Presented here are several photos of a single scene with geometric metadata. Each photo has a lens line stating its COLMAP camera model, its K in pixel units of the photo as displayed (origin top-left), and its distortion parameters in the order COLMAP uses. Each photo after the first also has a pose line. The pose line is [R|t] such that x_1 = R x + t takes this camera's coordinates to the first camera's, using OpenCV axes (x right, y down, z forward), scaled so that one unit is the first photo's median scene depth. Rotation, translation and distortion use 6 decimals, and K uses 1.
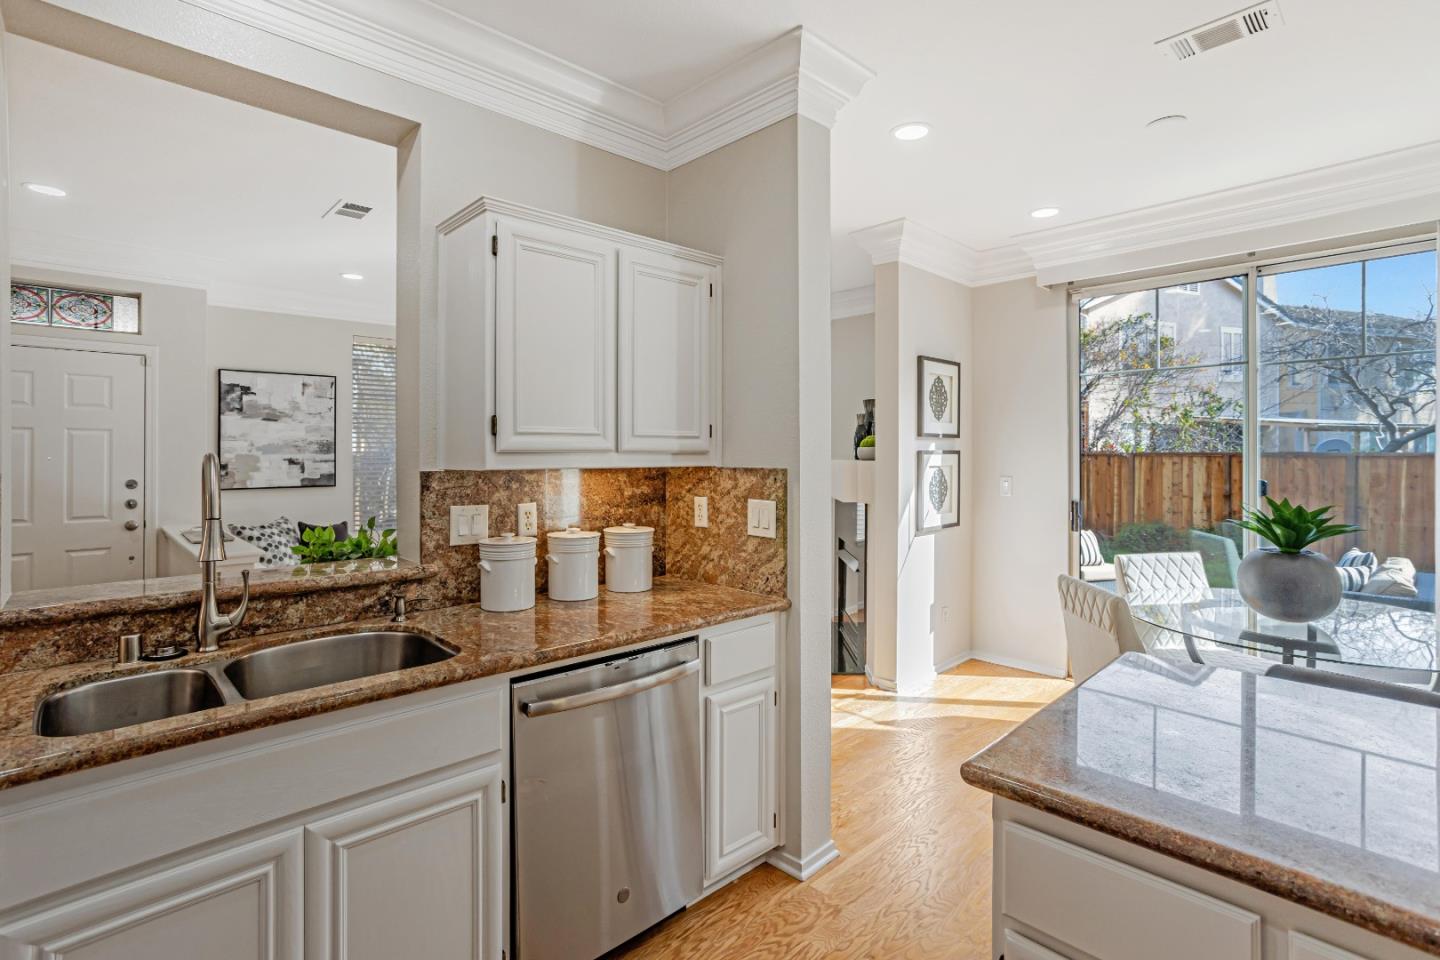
lens RADIAL K [[706.8, 0, 684.3], [0, 706.8, 448.4], [0, 0, 1]] dist [-0.029998, 0.018810]
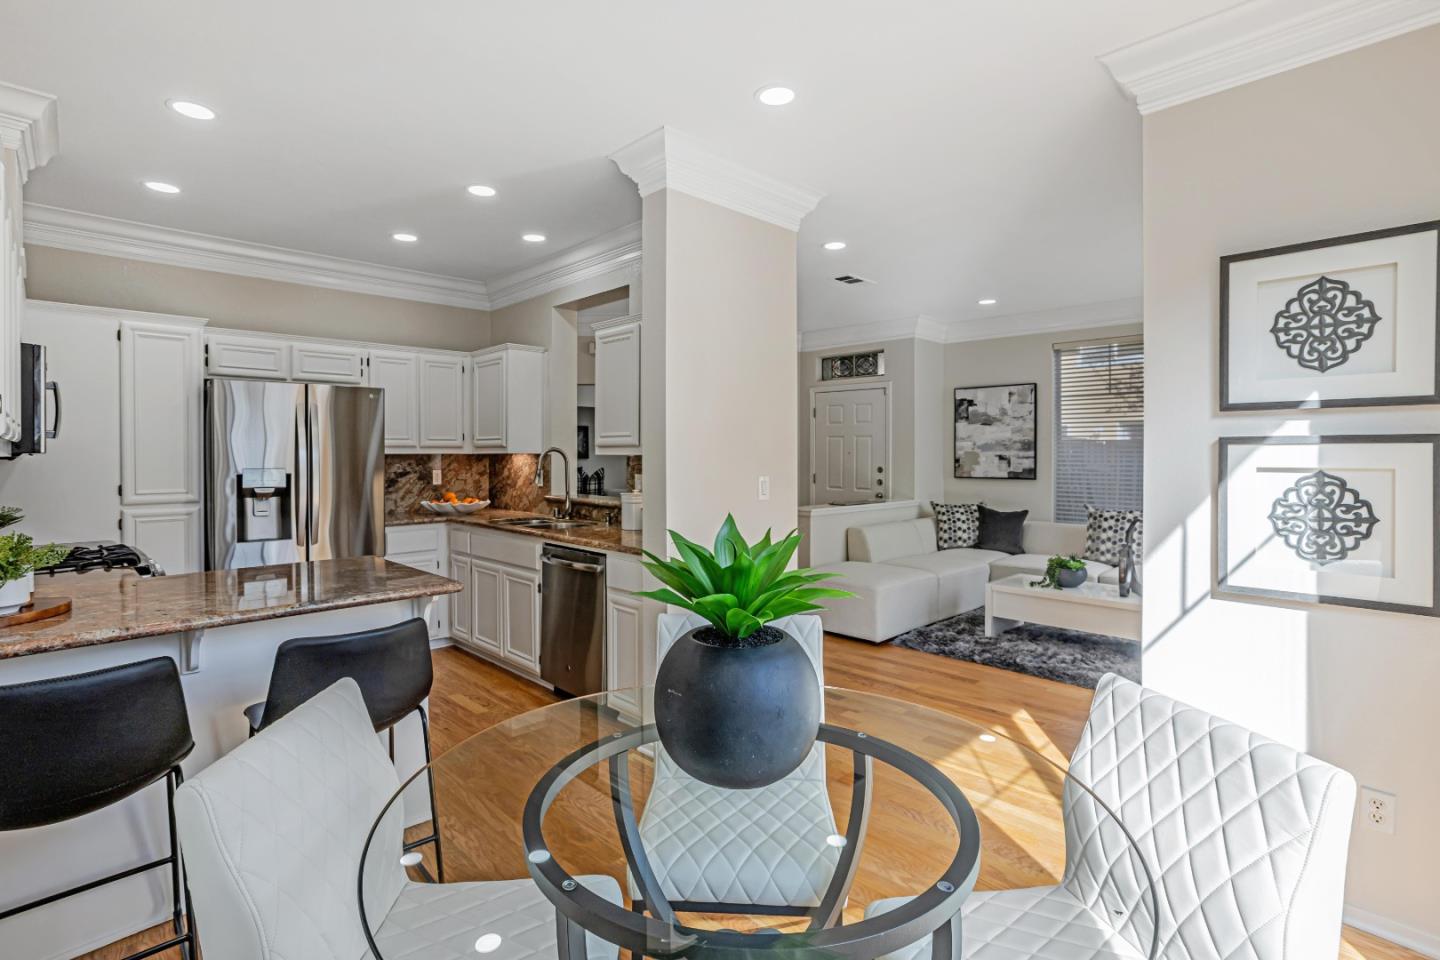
lens RADIAL K [[706.8, 0, 722.1], [0, 706.8, 460.2], [0, 0, 1]] dist [-0.029998, 0.018810]
pose [[0.041411, 0.008406, -0.999107, 0.677004], [0.004454, 0.999953, 0.008598, 0.011313], [0.999132, -0.004806, 0.041371, 0.478300]]
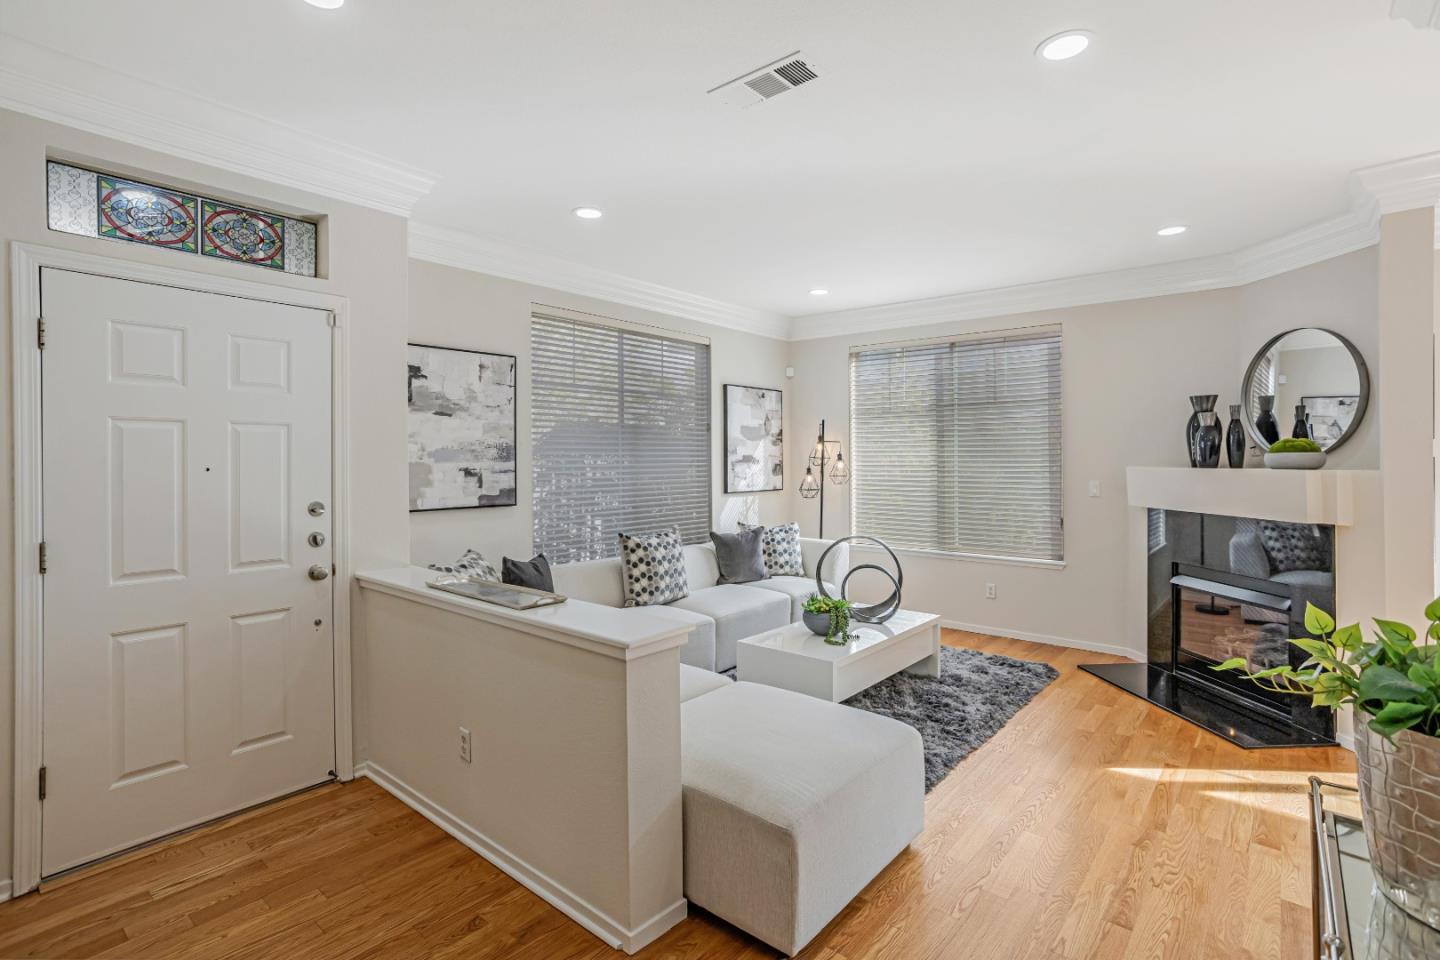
lens RADIAL K [[706.8, 0, 670.1], [0, 706.8, 461.6], [0, 0, 1]] dist [-0.029998, 0.018810]
pose [[0.994555, -0.005413, 0.104074, -0.445005], [0.004603, 0.999957, 0.008026, 0.002998], [-0.104113, -0.007503, 0.994537, 0.266683]]
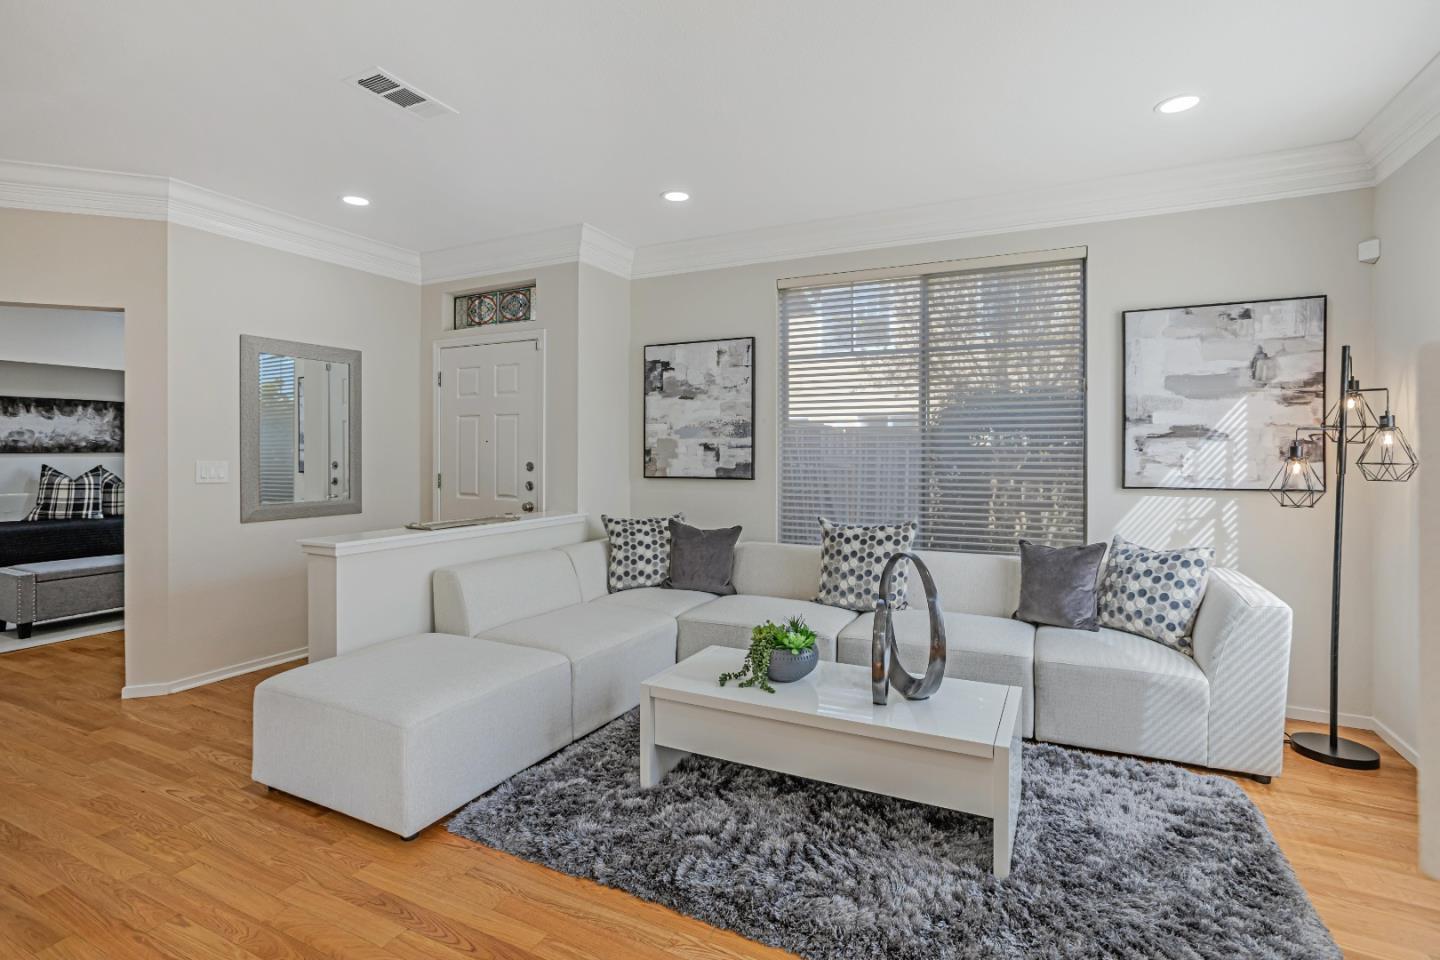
lens RADIAL K [[706.8, 0, 725.1], [0, 706.8, 456.4], [0, 0, 1]] dist [-0.029998, 0.018810]
pose [[0.364961, 0.005352, -0.931008, 0.233106], [0.003261, 0.999970, 0.007027, 0.025020], [0.931017, -0.005601, 0.364932, 0.743185]]
